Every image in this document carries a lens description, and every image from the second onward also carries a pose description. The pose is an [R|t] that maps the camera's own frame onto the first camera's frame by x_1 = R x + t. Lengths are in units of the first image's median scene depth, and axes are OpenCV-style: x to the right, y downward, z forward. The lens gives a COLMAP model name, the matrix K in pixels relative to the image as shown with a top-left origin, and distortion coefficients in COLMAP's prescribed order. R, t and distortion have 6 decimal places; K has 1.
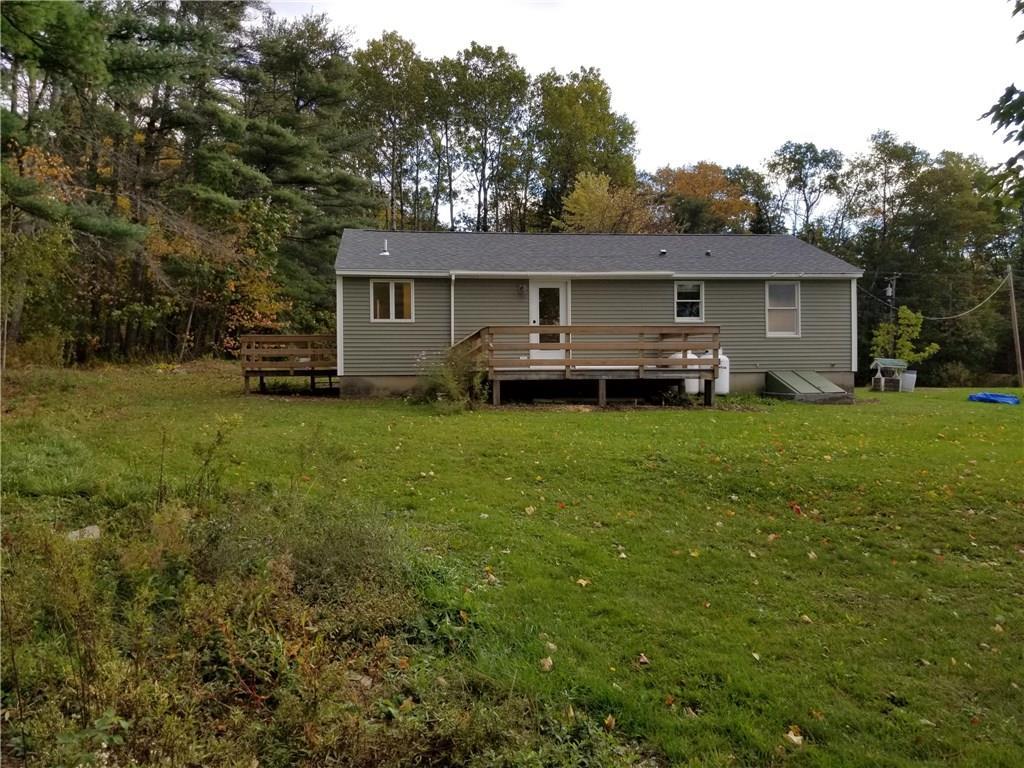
lens RADIAL K [[770.5, 0, 512.0], [0, 770.5, 363.5], [0, 0, 1]] dist [0.046155, -0.000757]
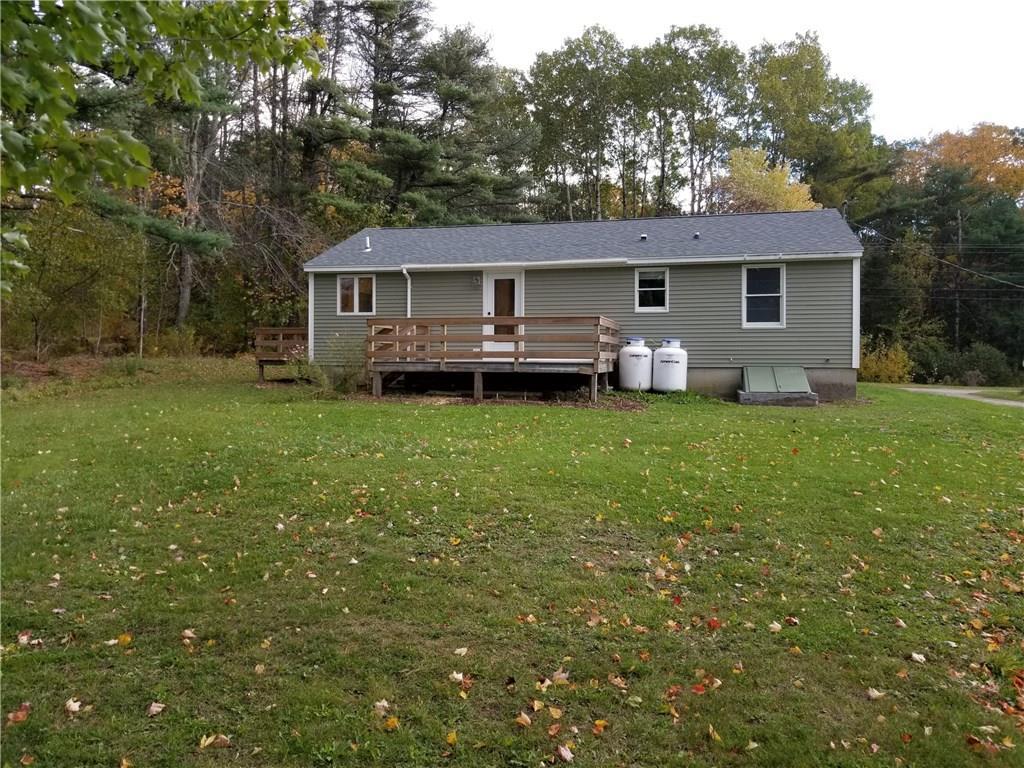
lens RADIAL K [[767.8, 0, 474.5], [0, 767.8, 348.2], [0, 0, 1]] dist [0.073019, -0.108703]
pose [[0.937530, 0.005559, -0.347860, 0.355848], [-0.008583, 0.999938, -0.007155, -0.002197], [0.347799, 0.009694, 0.937519, 0.065490]]
